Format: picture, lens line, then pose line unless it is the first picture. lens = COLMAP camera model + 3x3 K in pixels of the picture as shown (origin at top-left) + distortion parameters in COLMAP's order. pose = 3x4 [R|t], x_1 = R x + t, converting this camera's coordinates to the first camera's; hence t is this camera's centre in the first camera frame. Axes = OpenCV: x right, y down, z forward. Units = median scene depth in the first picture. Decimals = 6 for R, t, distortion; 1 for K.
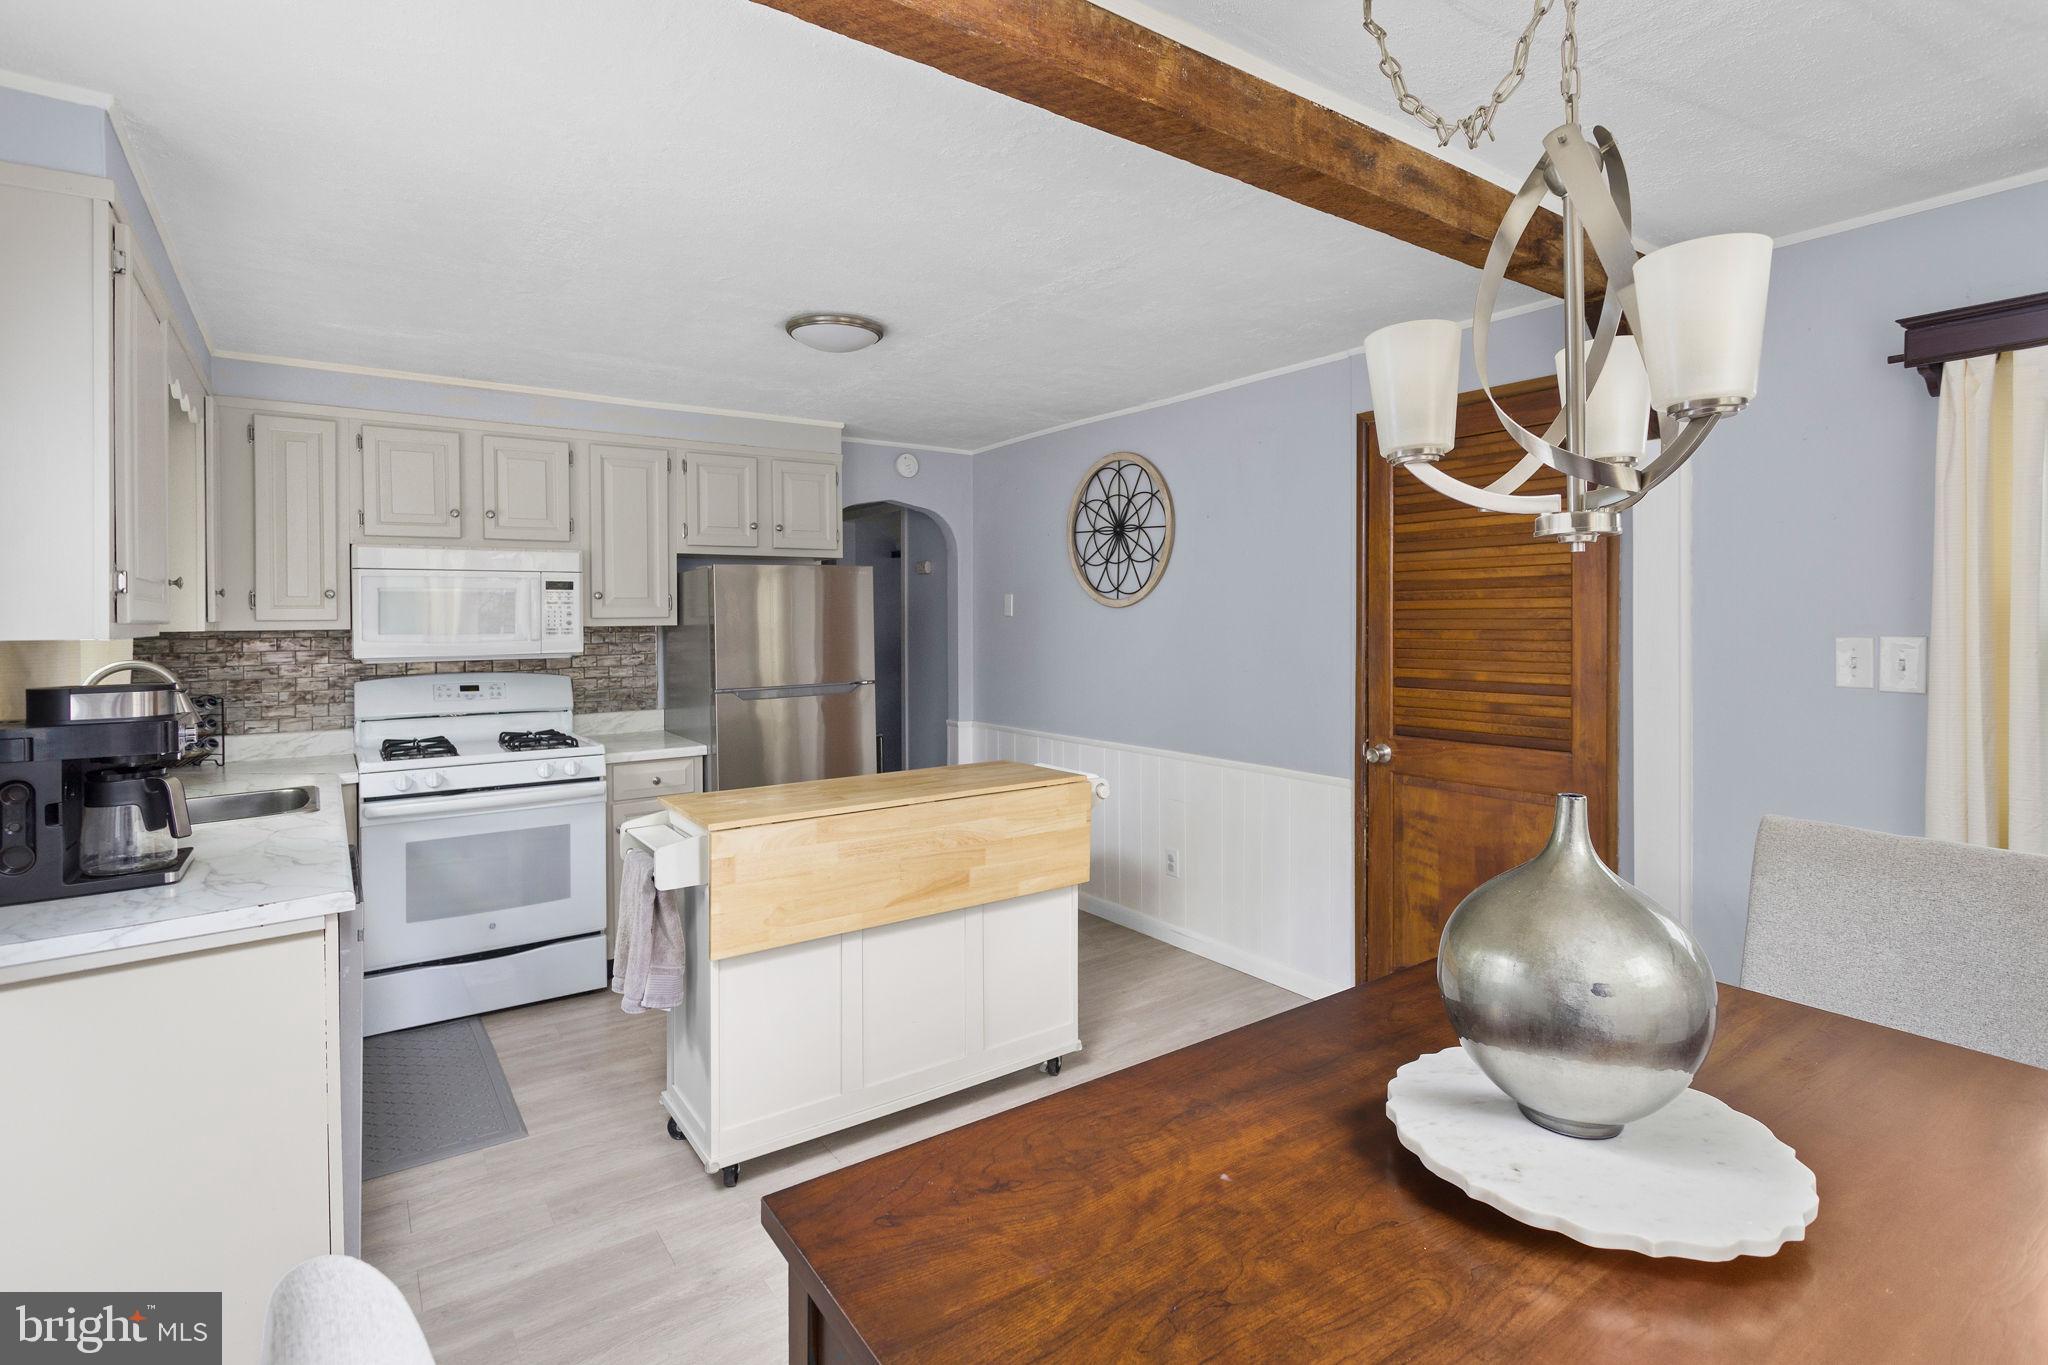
lens RADIAL K [[982.7, 0, 1022.0], [0, 982.7, 621.7], [0, 0, 1]] dist [0.001618, 0.000169]
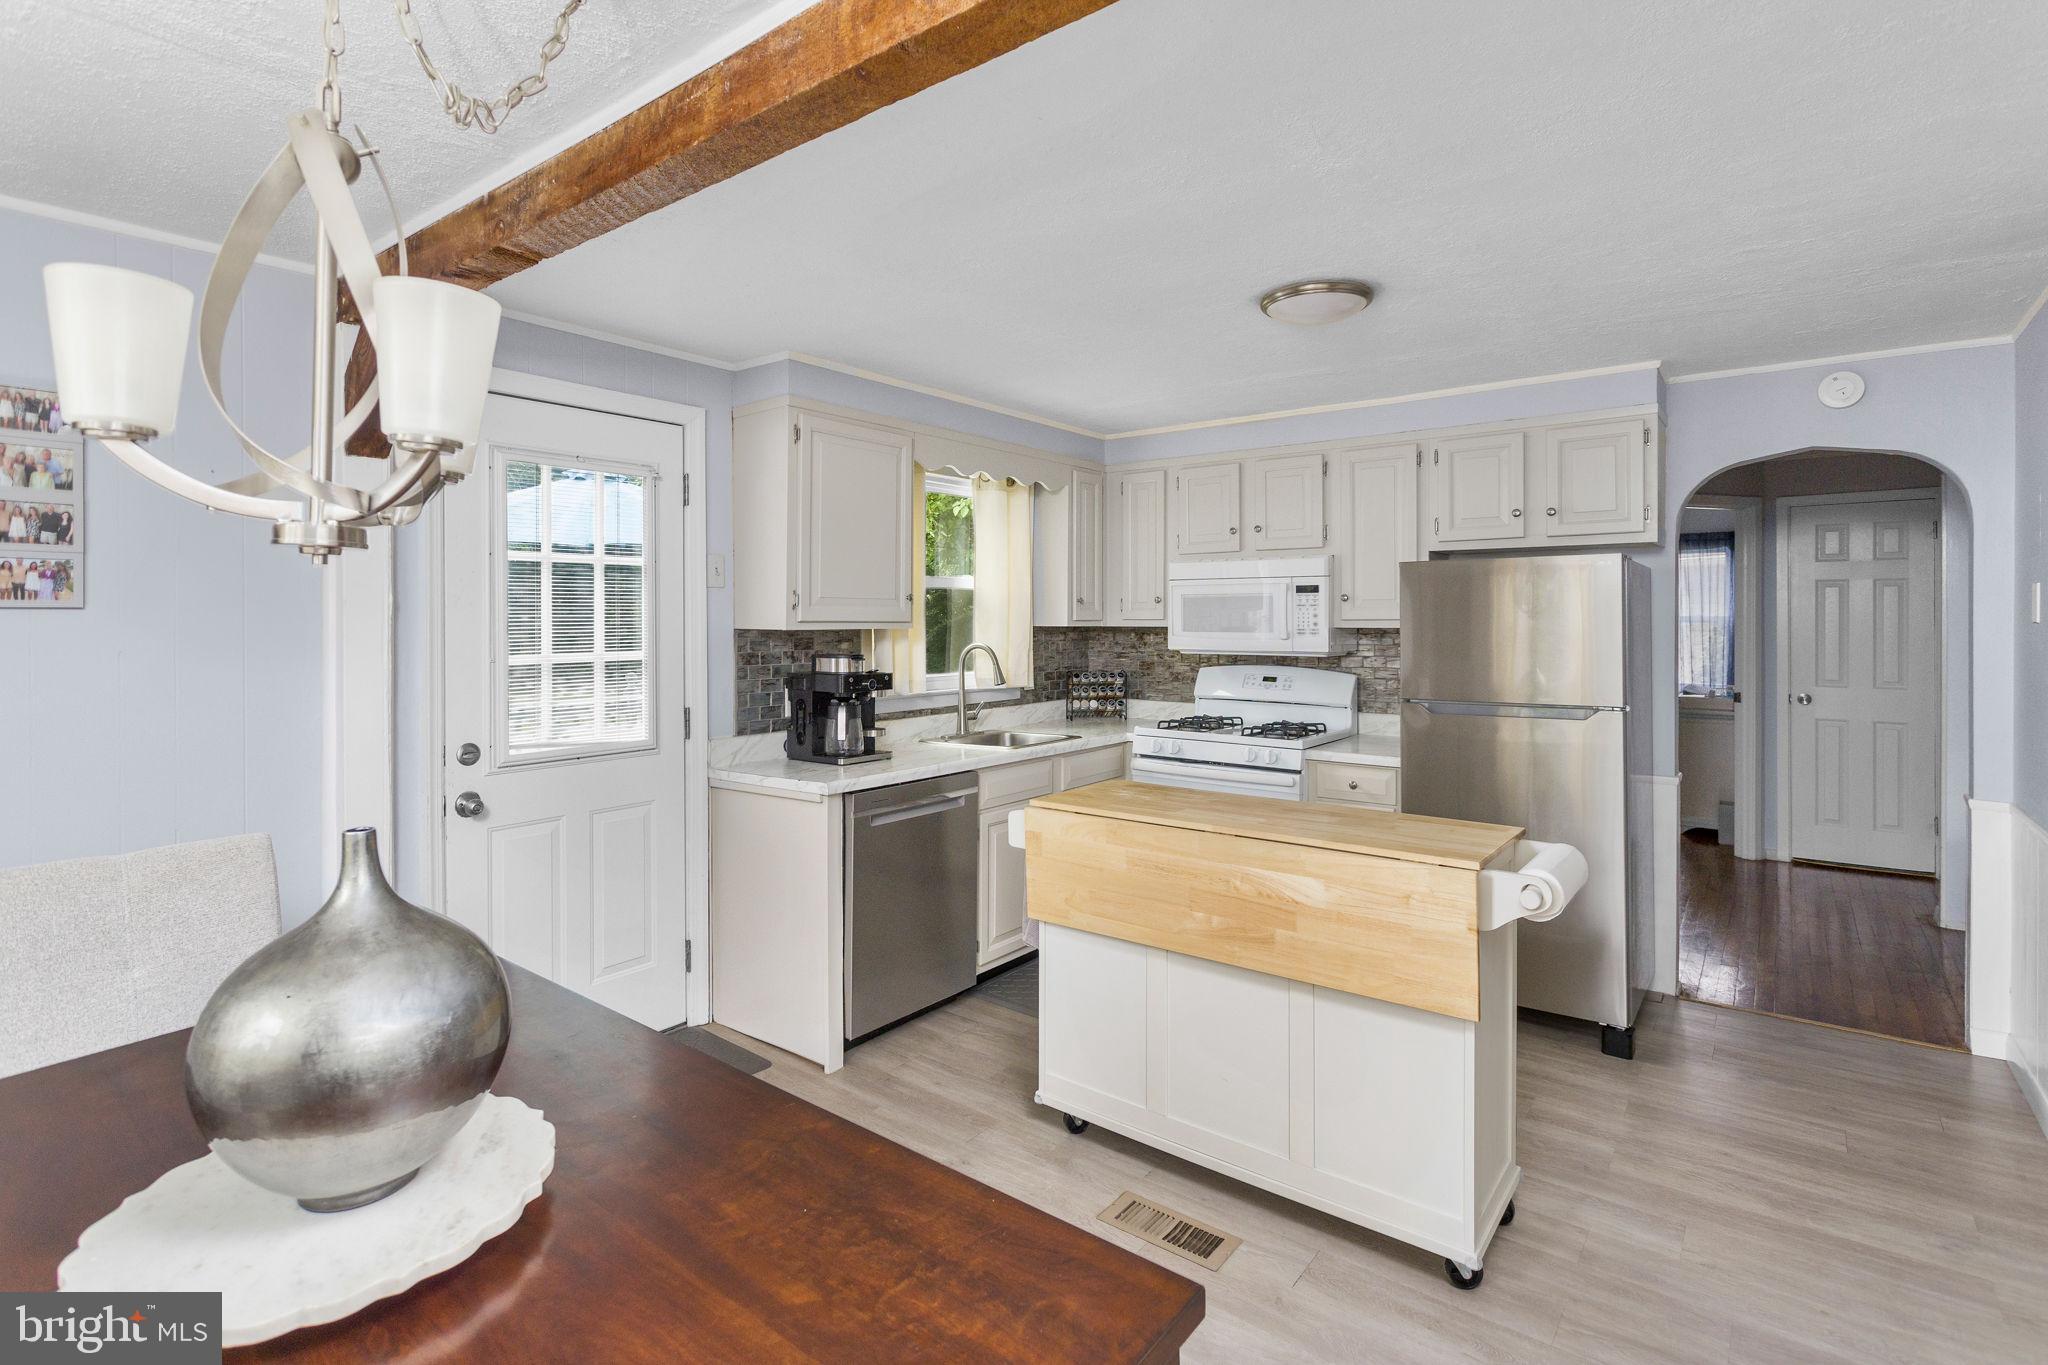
lens RADIAL K [[982.7, 0, 1015.9], [0, 982.7, 612.8], [0, 0, 1]] dist [0.001618, 0.000169]
pose [[0.282500, 0.003476, -0.959261, 0.527261], [-0.008957, 0.999959, 0.000986, -0.010326], [0.959226, 0.008314, 0.282519, 0.436162]]
